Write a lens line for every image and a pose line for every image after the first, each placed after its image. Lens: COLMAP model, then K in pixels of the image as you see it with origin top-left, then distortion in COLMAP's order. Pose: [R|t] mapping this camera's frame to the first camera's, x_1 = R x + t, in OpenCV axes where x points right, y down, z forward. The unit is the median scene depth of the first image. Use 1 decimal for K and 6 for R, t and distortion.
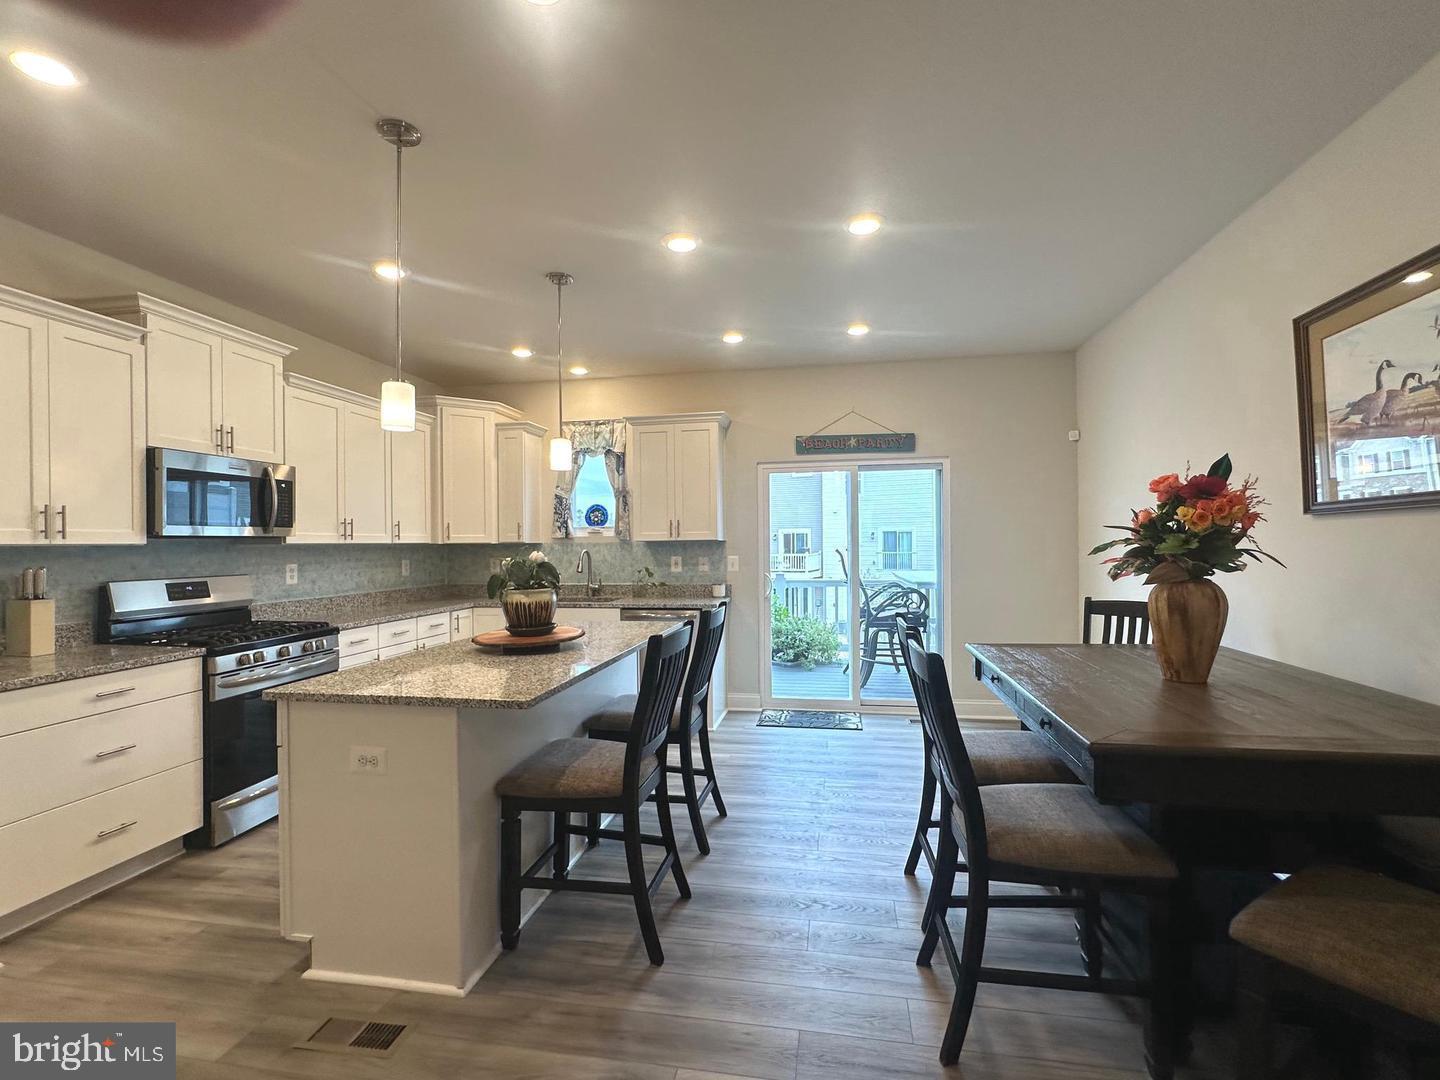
lens RADIAL K [[691.5, 0, 714.7], [0, 691.5, 542.4], [0, 0, 1]] dist [-0.016001, 0.000838]
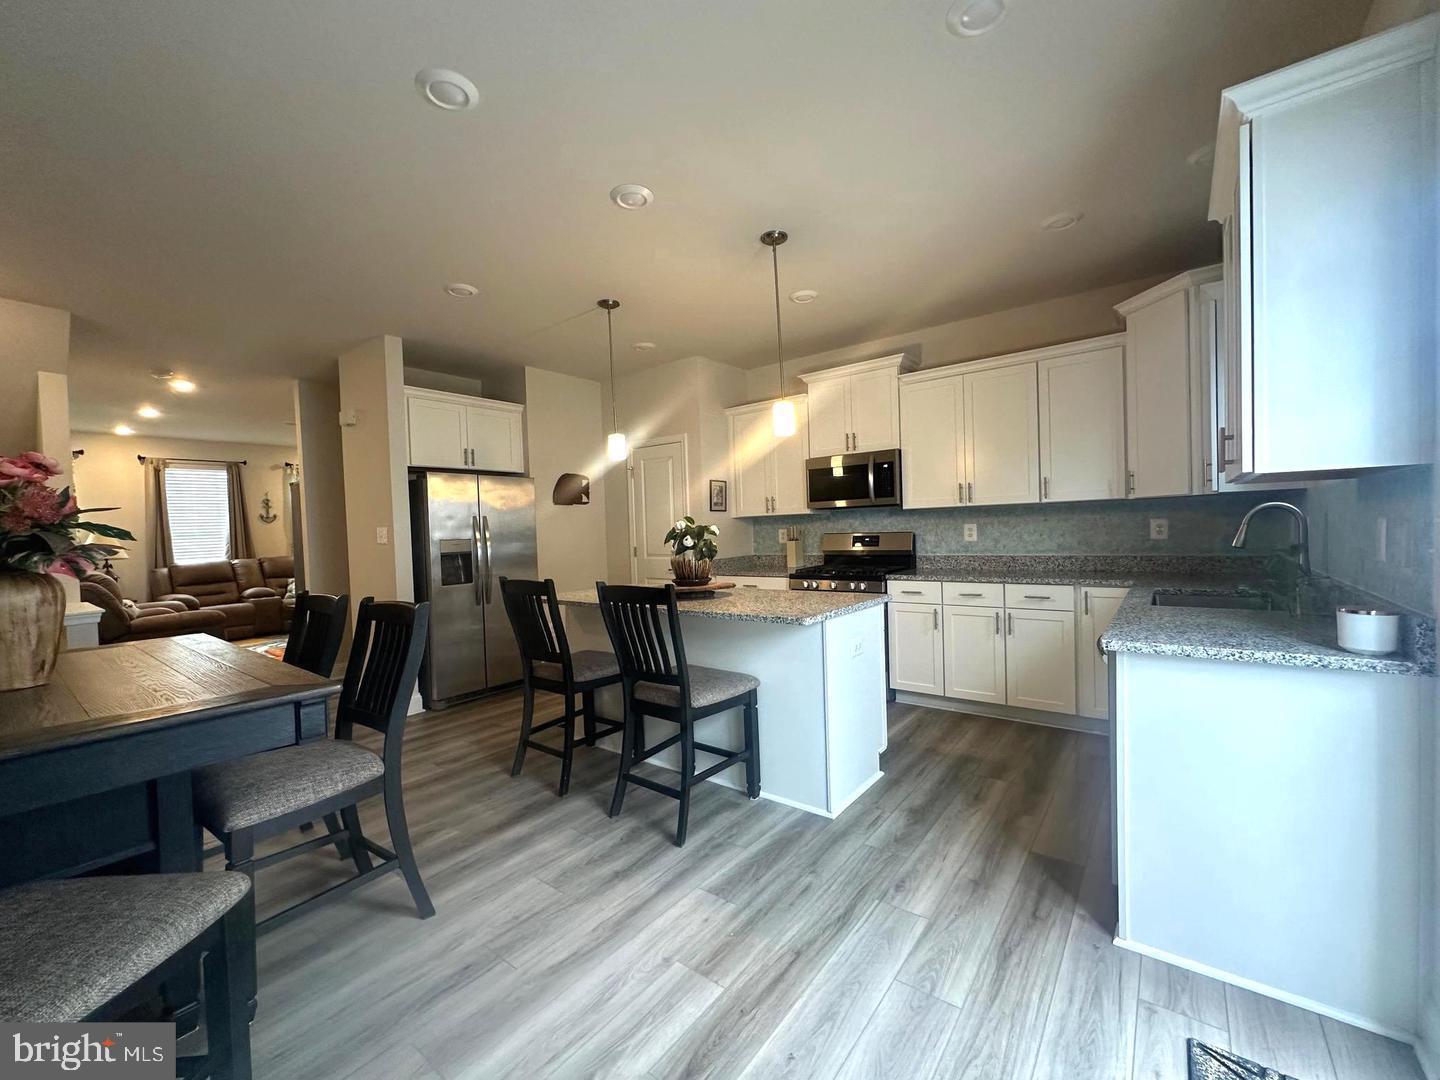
lens RADIAL K [[572.3, 0, 710.5], [0, 572.3, 541.3], [0, 0, 1]] dist [-0.003743, 0.001338]
pose [[-0.472161, 0.044628, -0.880382, 0.706022], [0.036352, 0.998854, 0.031138, 0.022674], [0.880762, -0.017301, -0.473242, 1.674384]]
